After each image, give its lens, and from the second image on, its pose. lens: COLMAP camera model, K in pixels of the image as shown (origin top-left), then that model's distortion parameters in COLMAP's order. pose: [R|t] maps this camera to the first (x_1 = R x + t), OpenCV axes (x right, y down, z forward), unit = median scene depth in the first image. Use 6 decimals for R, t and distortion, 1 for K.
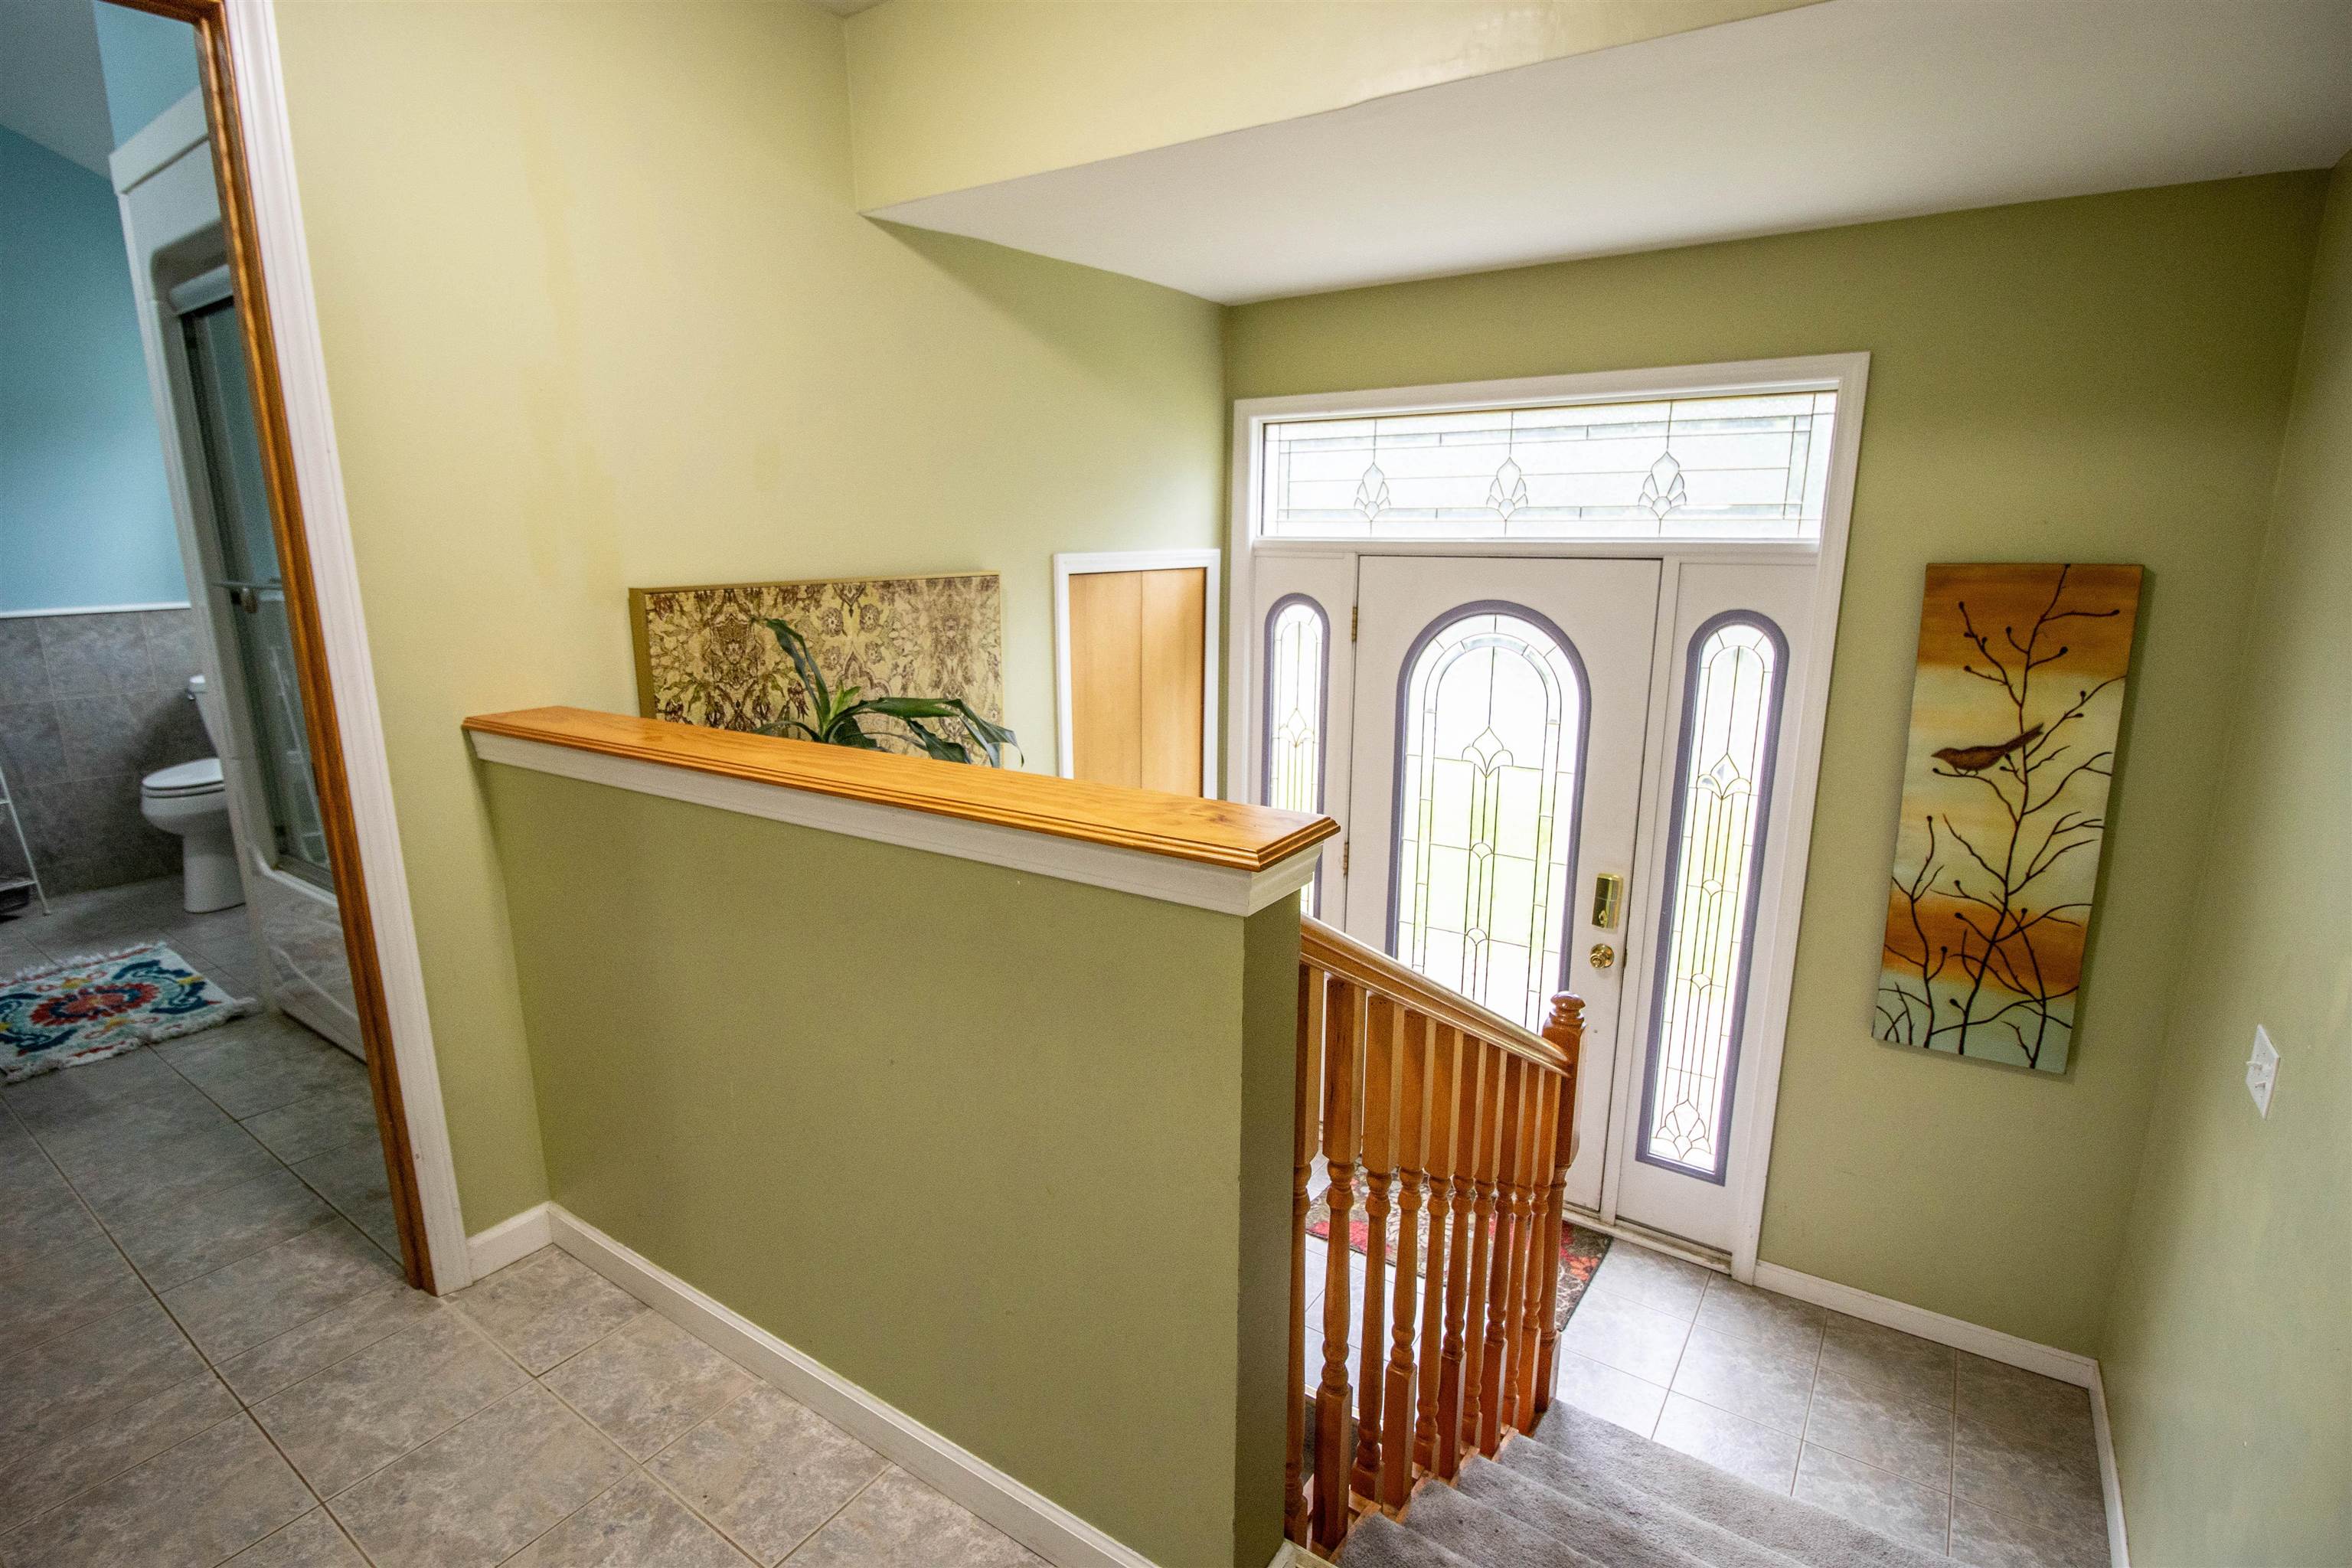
lens RADIAL K [[1111.8, 0, 1183.6], [0, 1111.8, 789.5], [0, 0, 1]] dist [-0.002632, -0.001403]
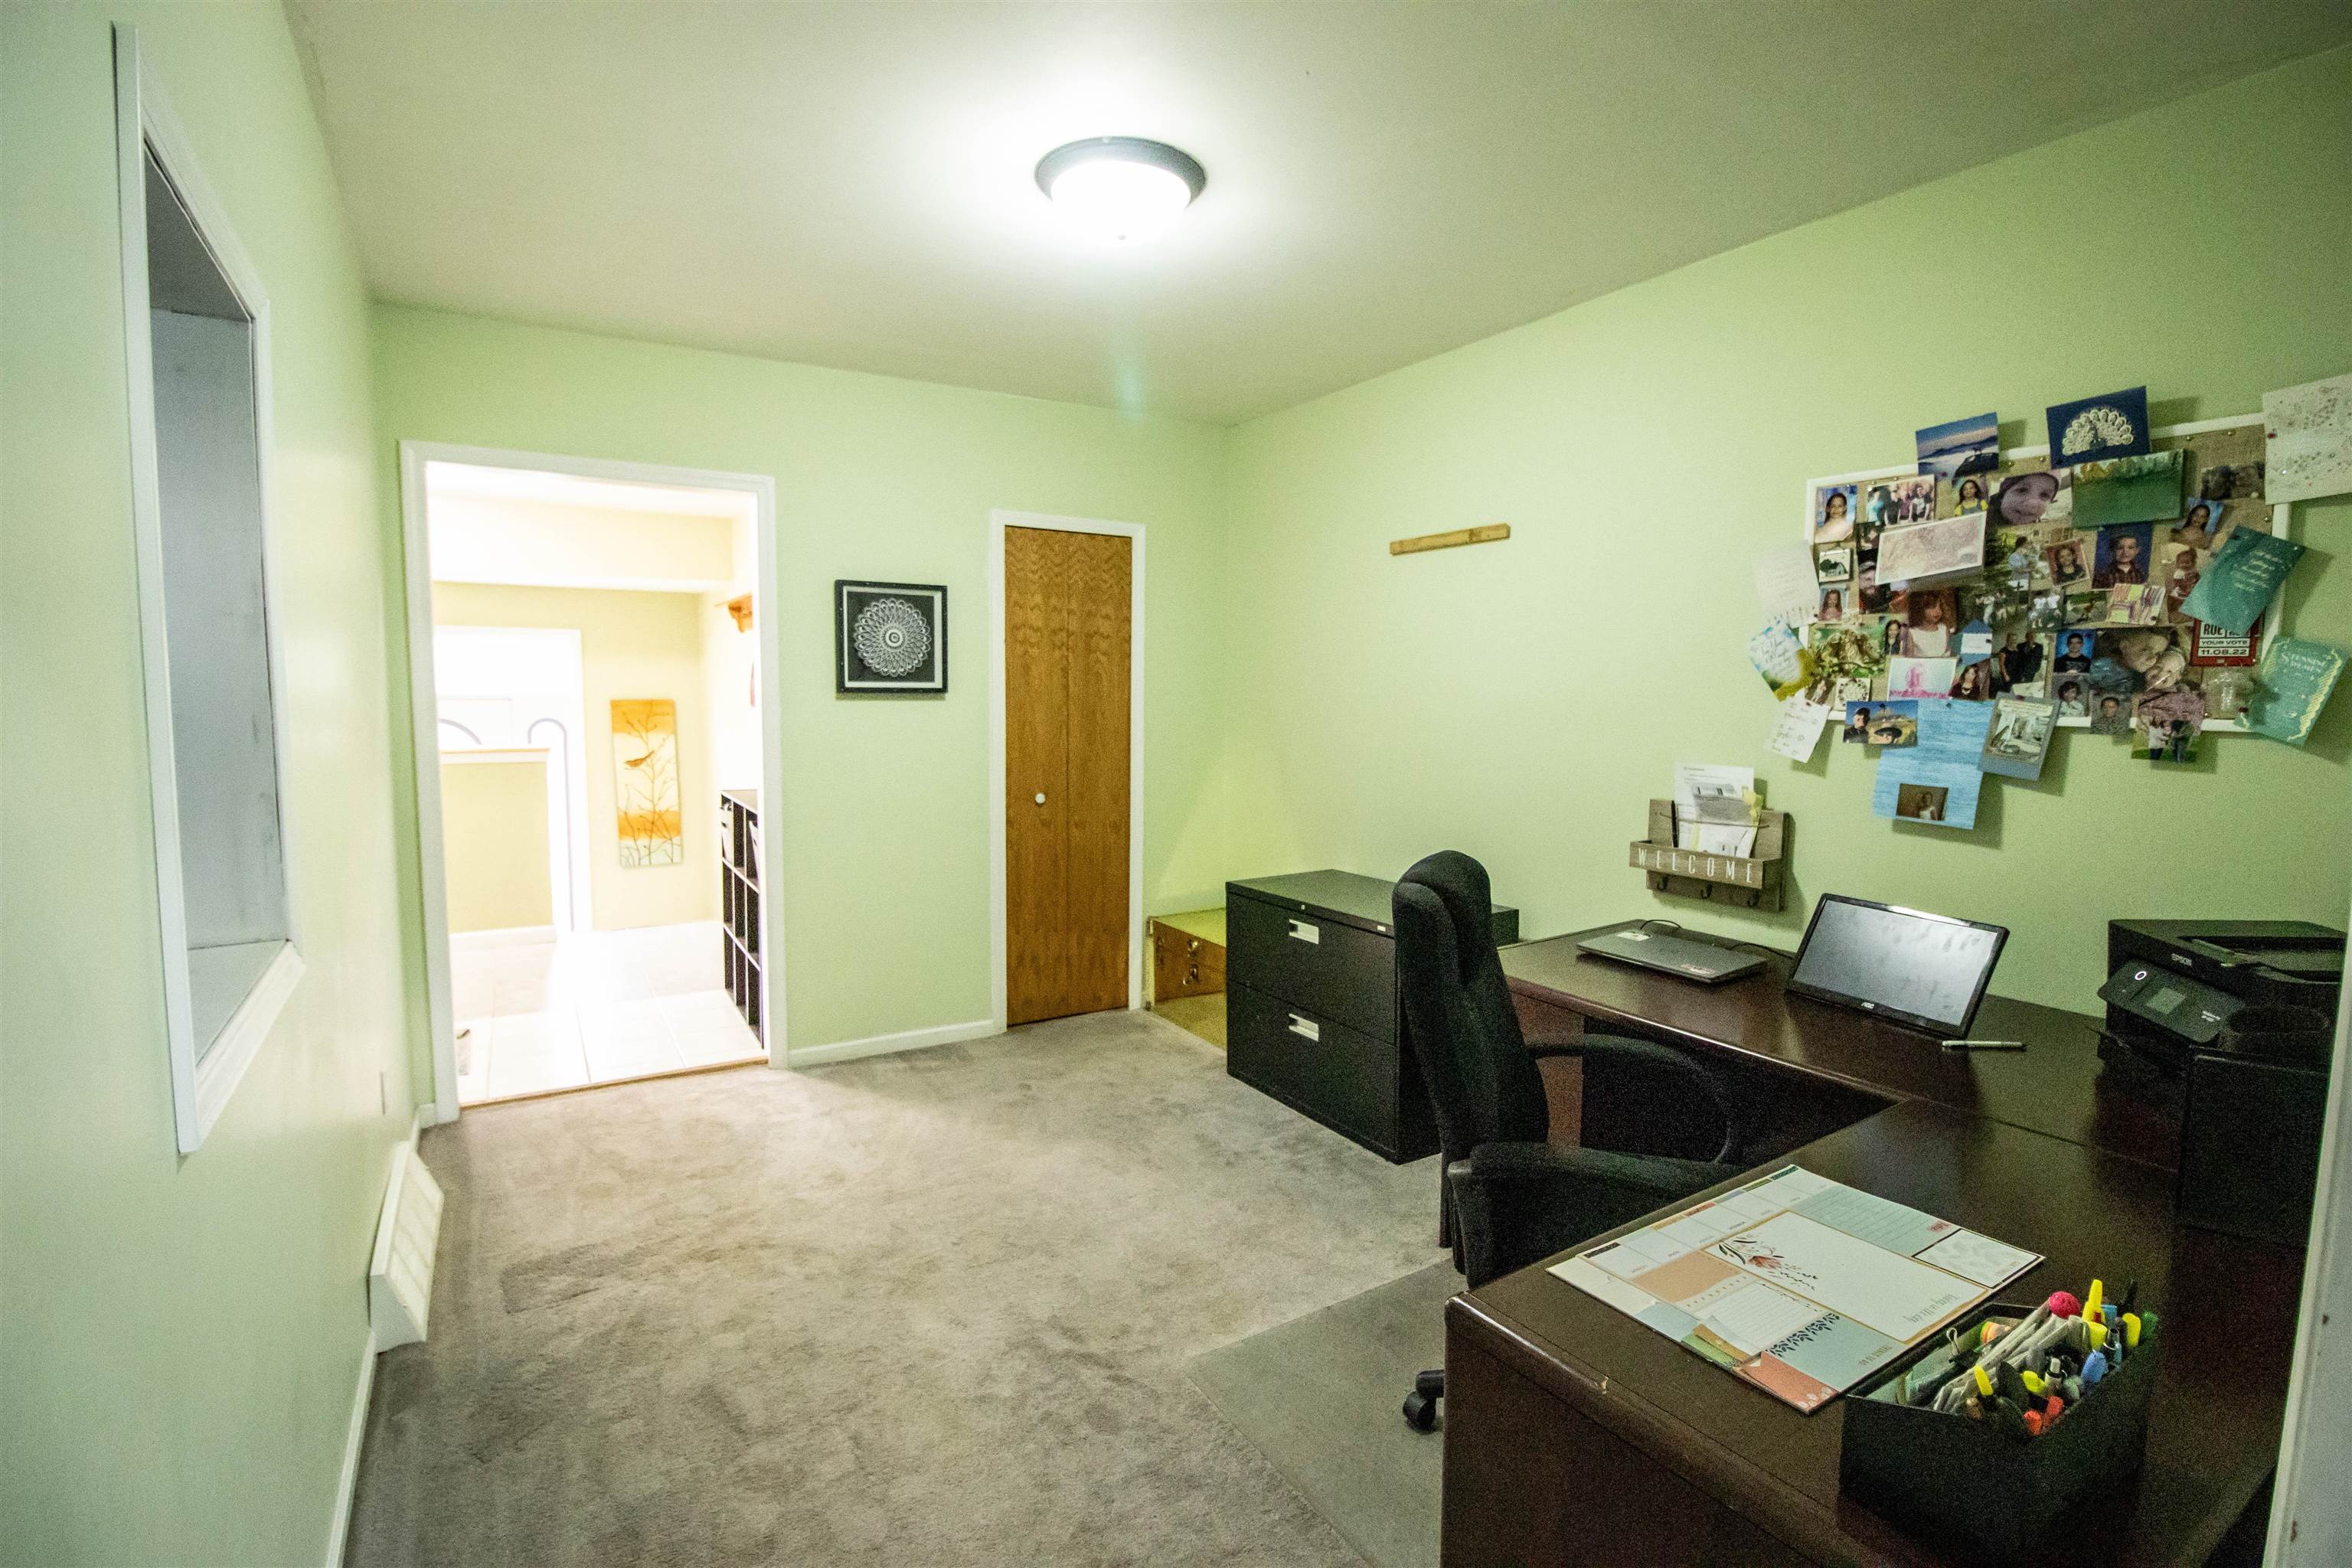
lens RADIAL K [[1111.8, 0, 1188.4], [0, 1111.8, 788.1], [0, 0, 1]] dist [-0.002632, -0.001403]
pose [[0.389261, -0.075042, 0.918066, -1.469017], [0.191253, 0.981540, -0.000860, 0.326666], [-0.901054, 0.175917, 0.396427, -1.523983]]
